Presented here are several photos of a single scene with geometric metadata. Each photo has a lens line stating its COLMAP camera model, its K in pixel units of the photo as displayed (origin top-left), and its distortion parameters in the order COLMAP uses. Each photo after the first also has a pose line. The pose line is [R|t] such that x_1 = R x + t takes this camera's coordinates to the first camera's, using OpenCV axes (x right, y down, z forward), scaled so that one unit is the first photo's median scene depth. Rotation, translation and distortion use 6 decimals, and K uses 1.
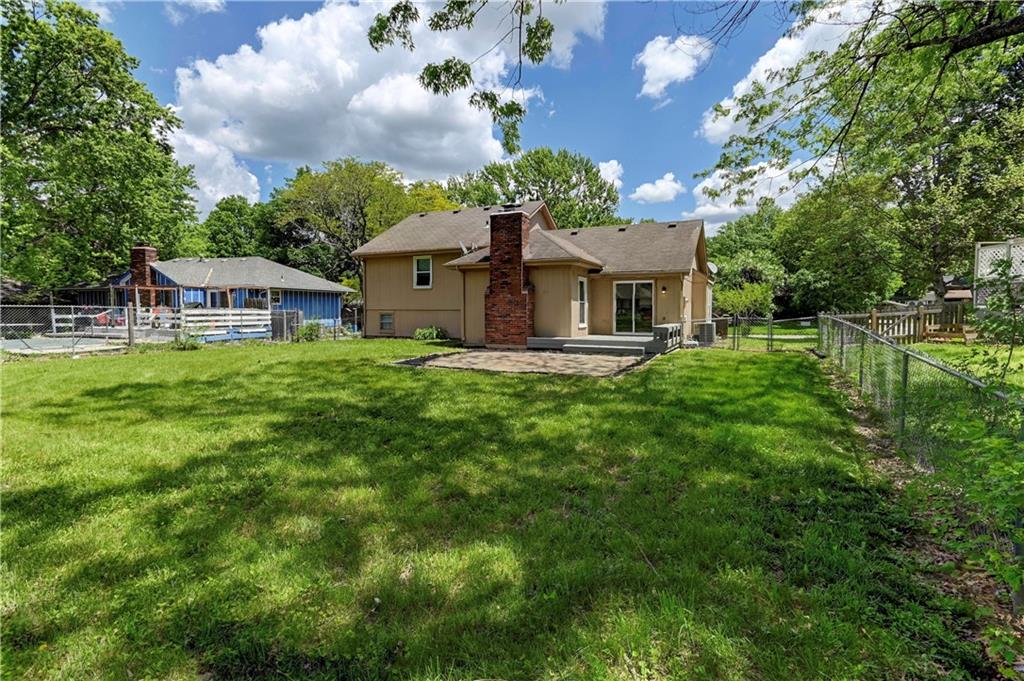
lens RADIAL K [[475.2, 0, 514.0], [0, 475.2, 319.3], [0, 0, 1]] dist [0.002690, -0.000119]
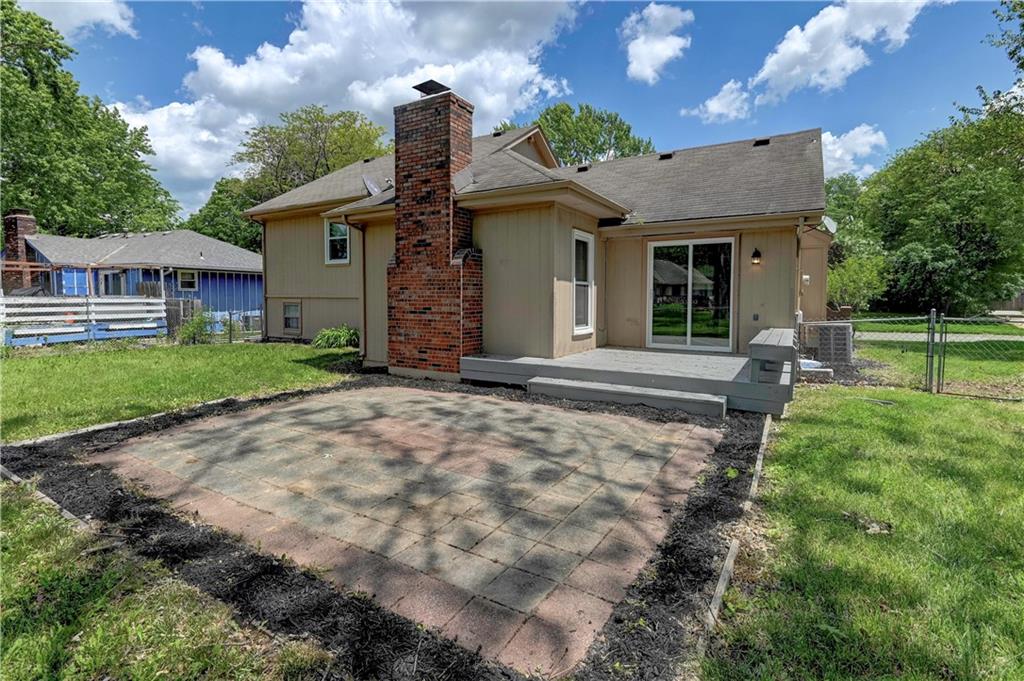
lens RADIAL K [[475.2, 0, 509.9], [0, 475.2, 316.4], [0, 0, 1]] dist [0.002690, -0.000119]
pose [[0.996474, 0.004748, -0.083773, 0.087460], [-0.003085, 0.999796, 0.019978, -0.009167], [0.083851, -0.019649, 0.996285, 0.400799]]
